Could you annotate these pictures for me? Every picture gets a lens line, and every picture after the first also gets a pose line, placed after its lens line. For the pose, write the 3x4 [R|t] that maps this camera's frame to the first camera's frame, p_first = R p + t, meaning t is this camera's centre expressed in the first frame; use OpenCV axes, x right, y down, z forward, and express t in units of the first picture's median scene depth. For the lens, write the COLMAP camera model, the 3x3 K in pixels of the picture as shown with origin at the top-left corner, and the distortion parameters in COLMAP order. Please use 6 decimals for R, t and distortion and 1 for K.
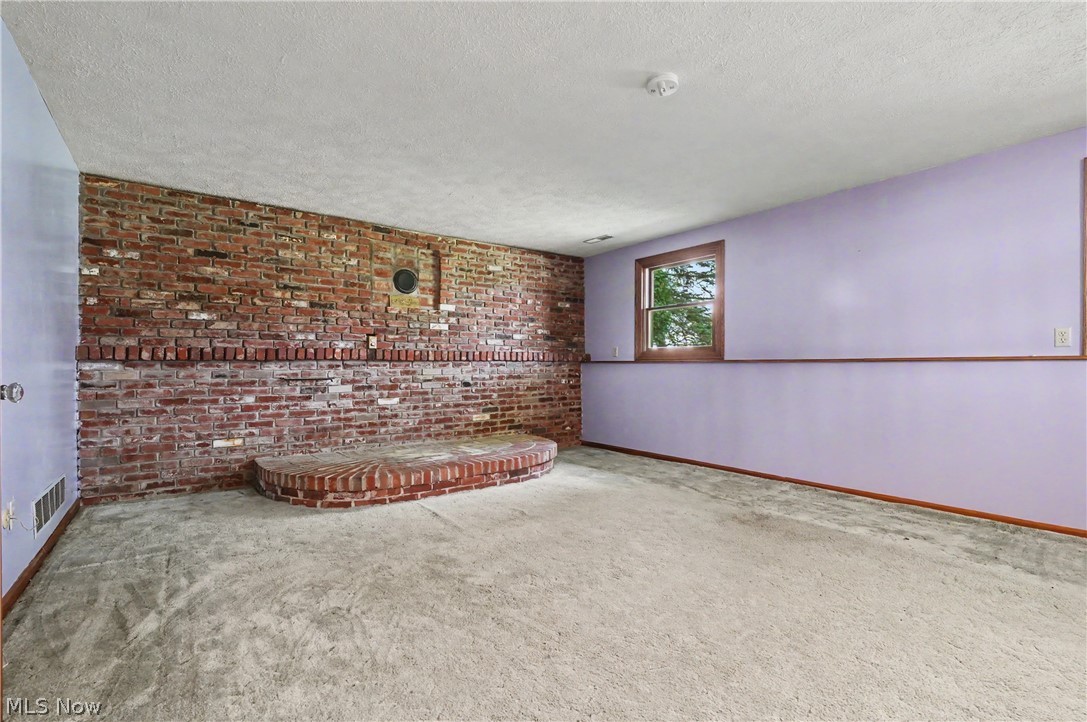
lens RADIAL K [[497.3, 0, 543.8], [0, 497.3, 368.9], [0, 0, 1]] dist [-0.005958, -0.000366]
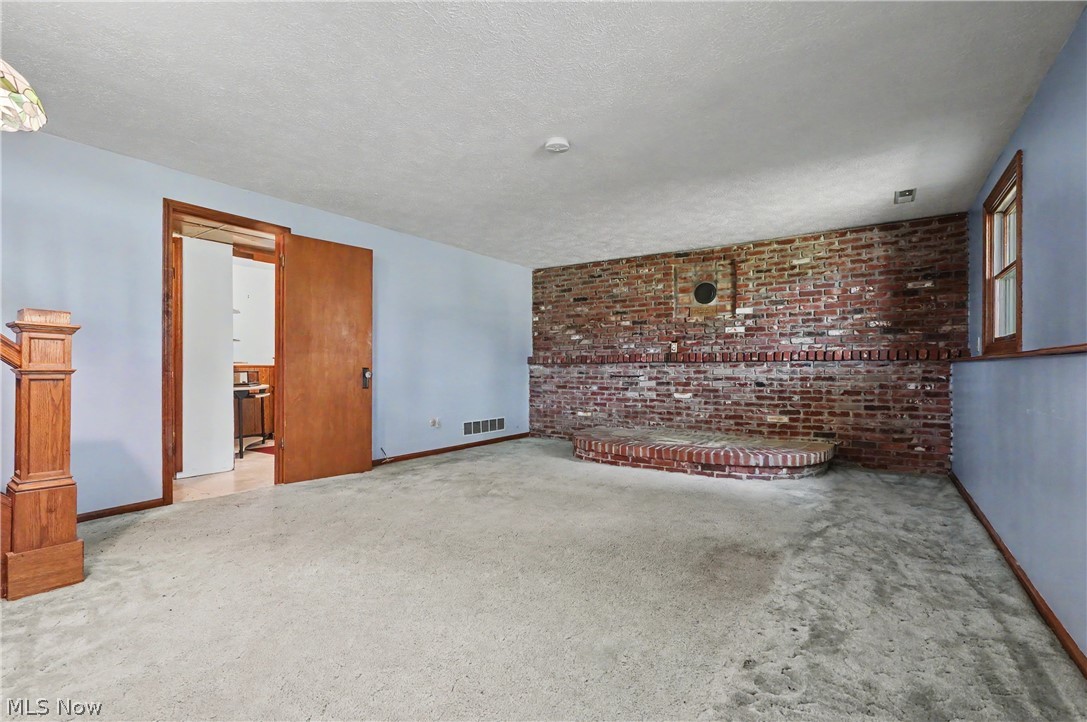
lens RADIAL K [[497.3, 0, 543.8], [0, 497.3, 368.9], [0, 0, 1]] dist [-0.005958, -0.000366]
pose [[0.333259, 0.001041, -0.942835, 0.729718], [-0.004802, 0.999988, -0.000593, 0.002431], [0.942823, 0.004725, 0.333260, 0.279537]]
